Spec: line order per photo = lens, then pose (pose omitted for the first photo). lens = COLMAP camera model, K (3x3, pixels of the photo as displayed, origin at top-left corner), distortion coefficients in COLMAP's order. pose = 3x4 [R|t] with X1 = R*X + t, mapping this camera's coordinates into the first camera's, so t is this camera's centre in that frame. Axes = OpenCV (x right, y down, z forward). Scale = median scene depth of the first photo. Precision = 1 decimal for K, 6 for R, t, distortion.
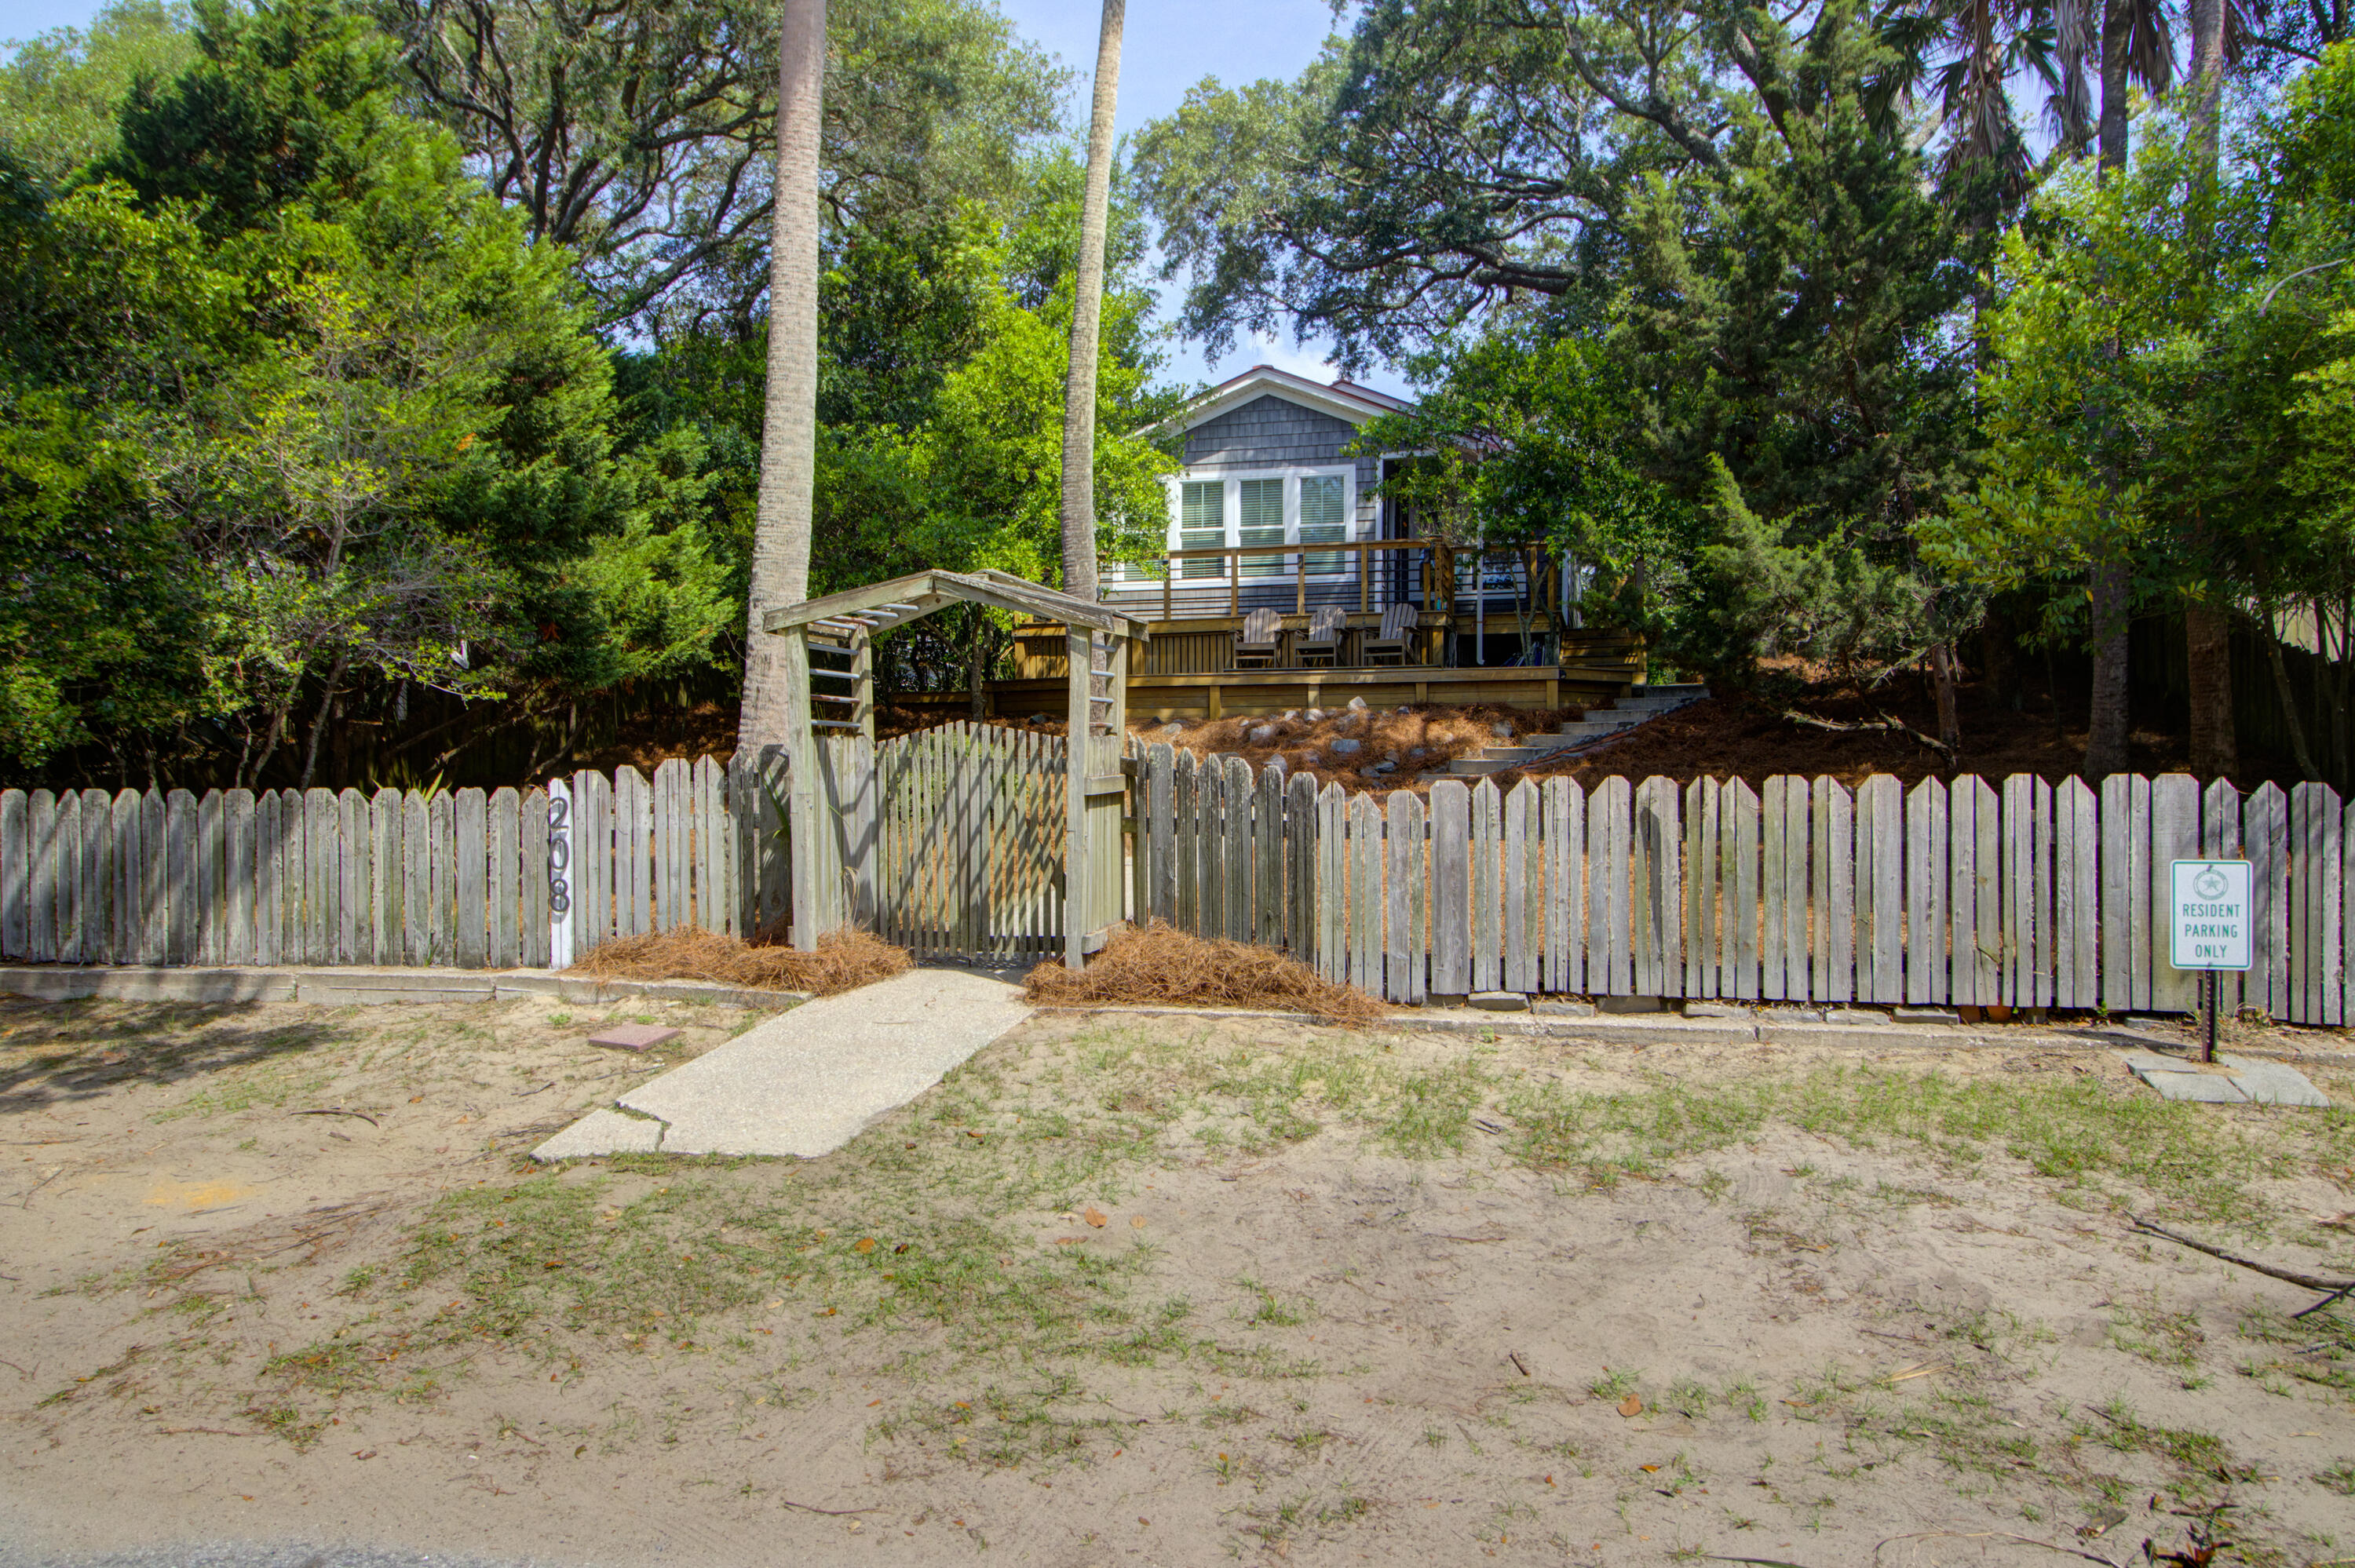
lens RADIAL K [[1631.5, 0, 1186.3], [0, 1631.5, 782.1], [0, 0, 1]] dist [0.029605, 0.057421]
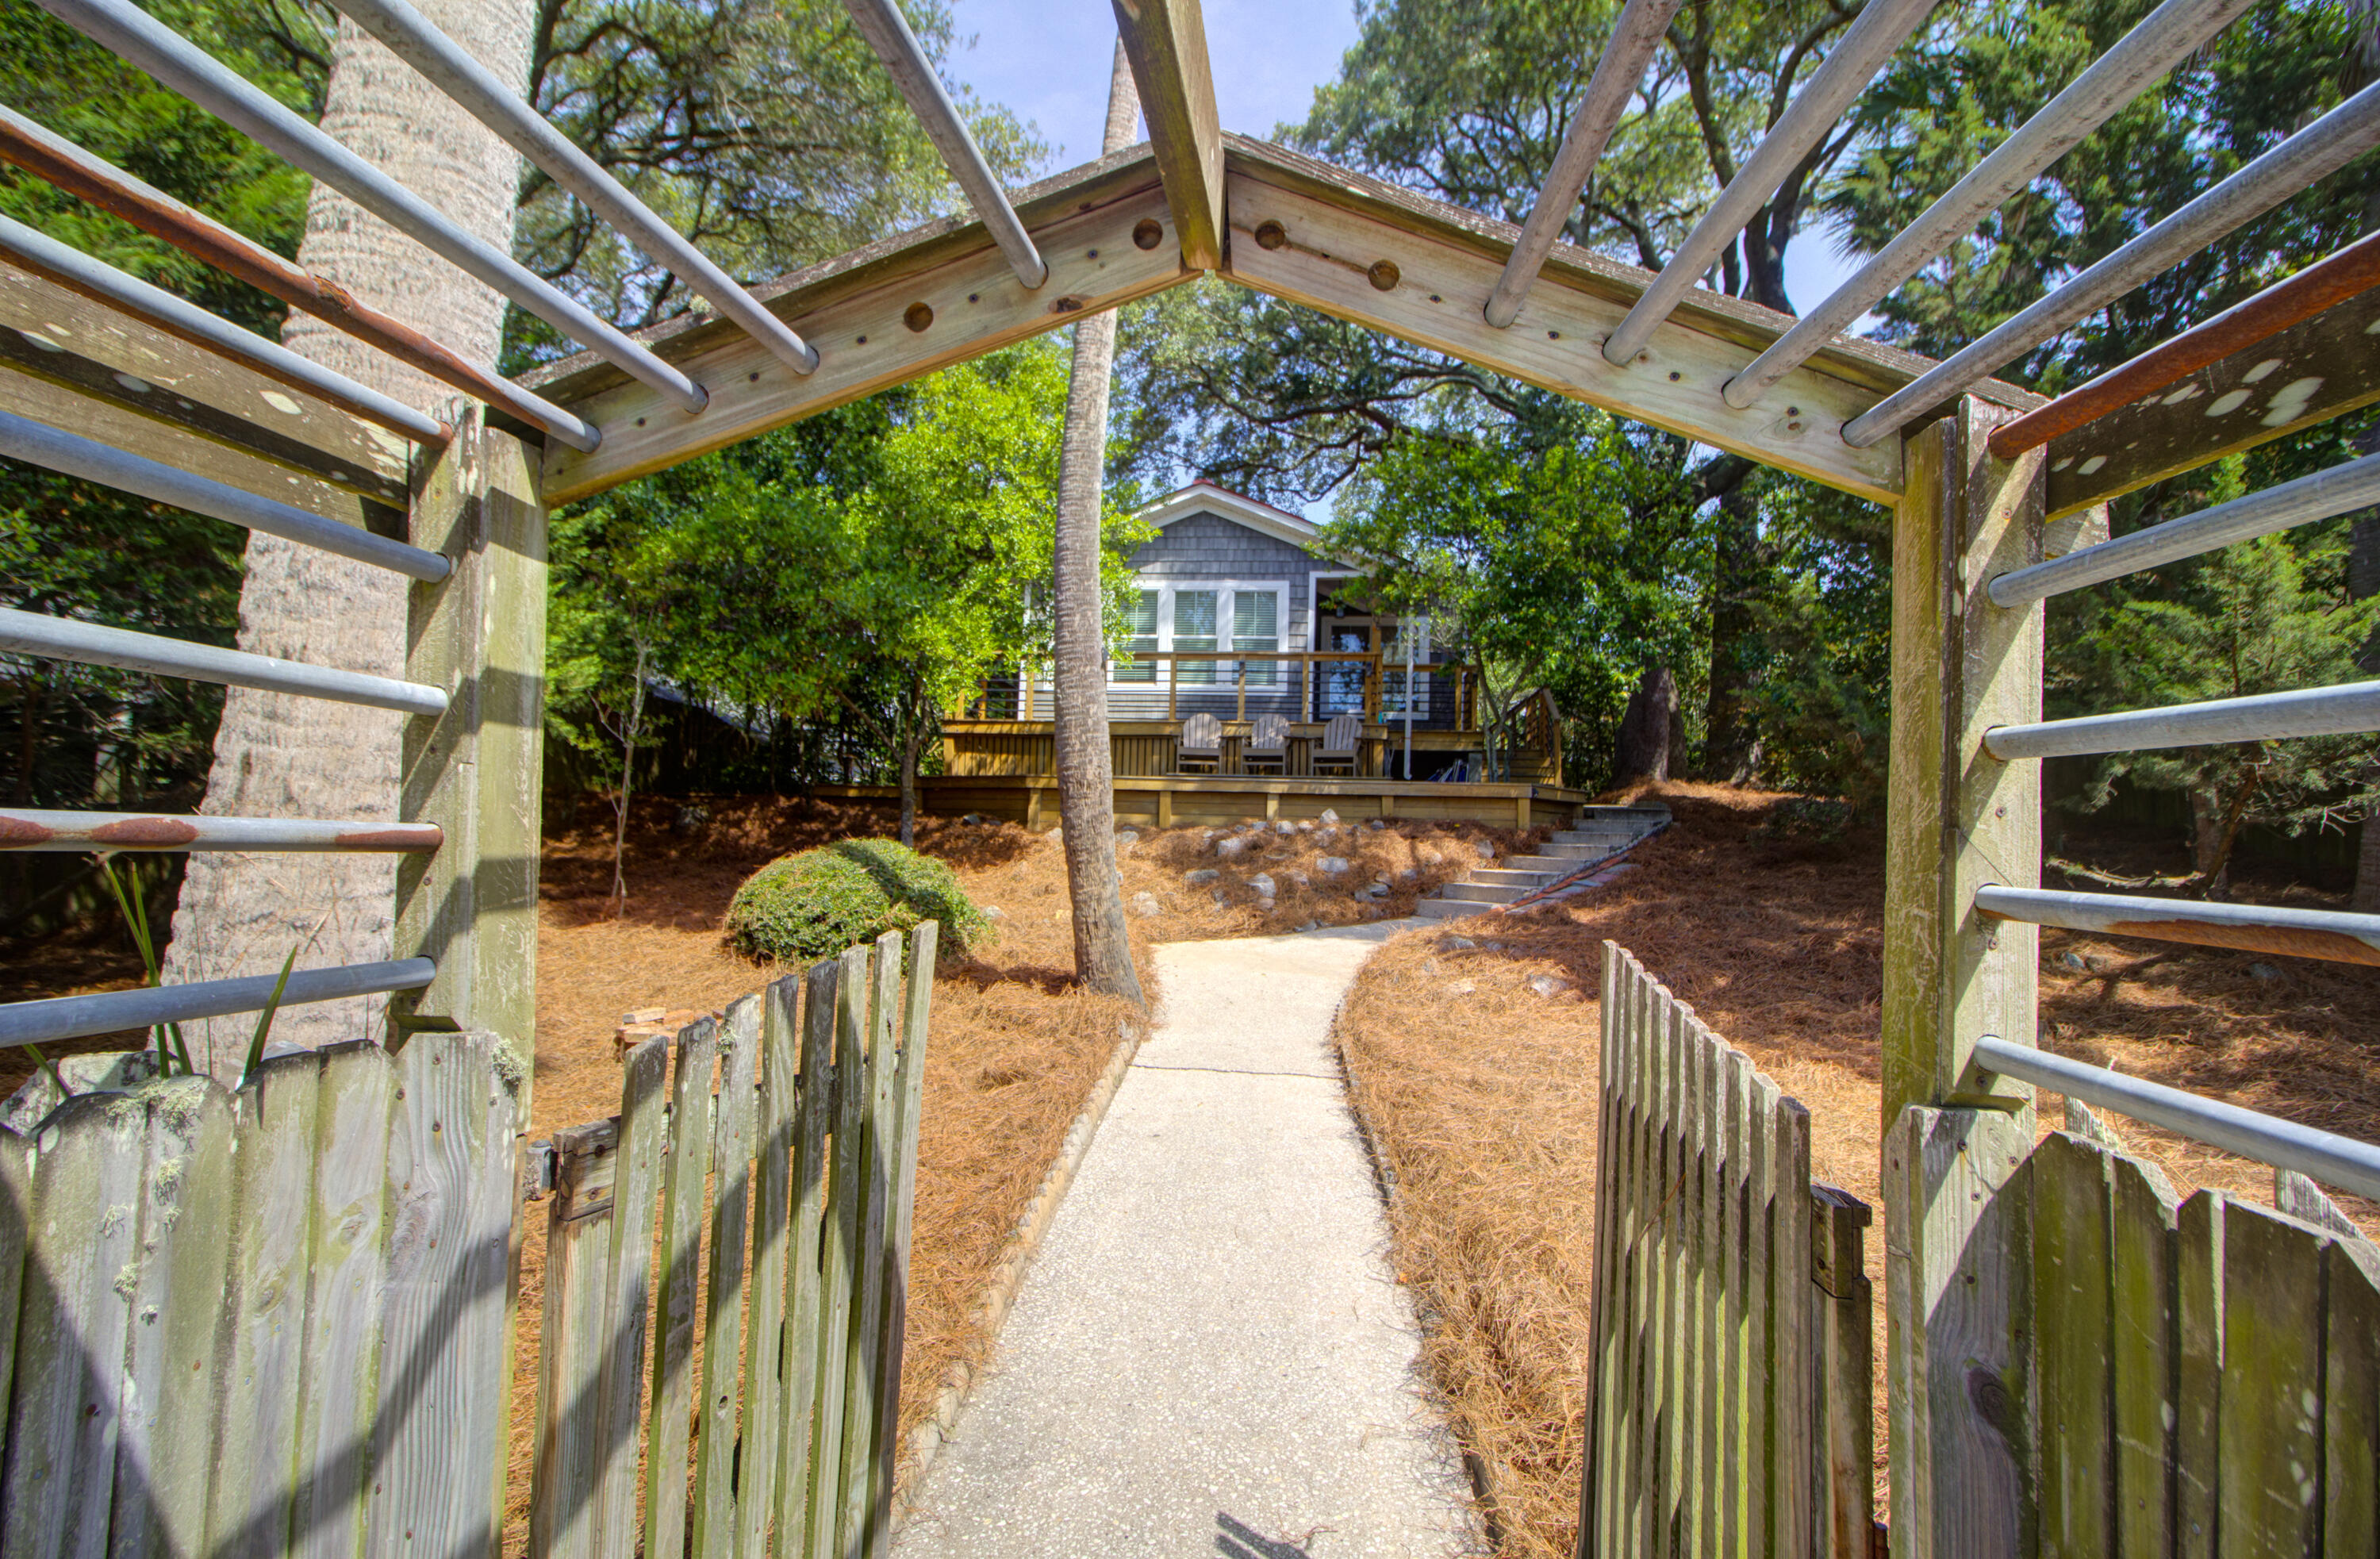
lens RADIAL K [[1091.6, 0, 1190.0], [0, 1091.6, 779.5], [0, 0, 1]] dist [-0.034736, 0.019804]
pose [[0.988701, 0.039116, 0.144707, -0.071331], [-0.029173, 0.997106, -0.070206, -0.025939], [-0.147034, 0.065191, 0.986981, 0.449716]]
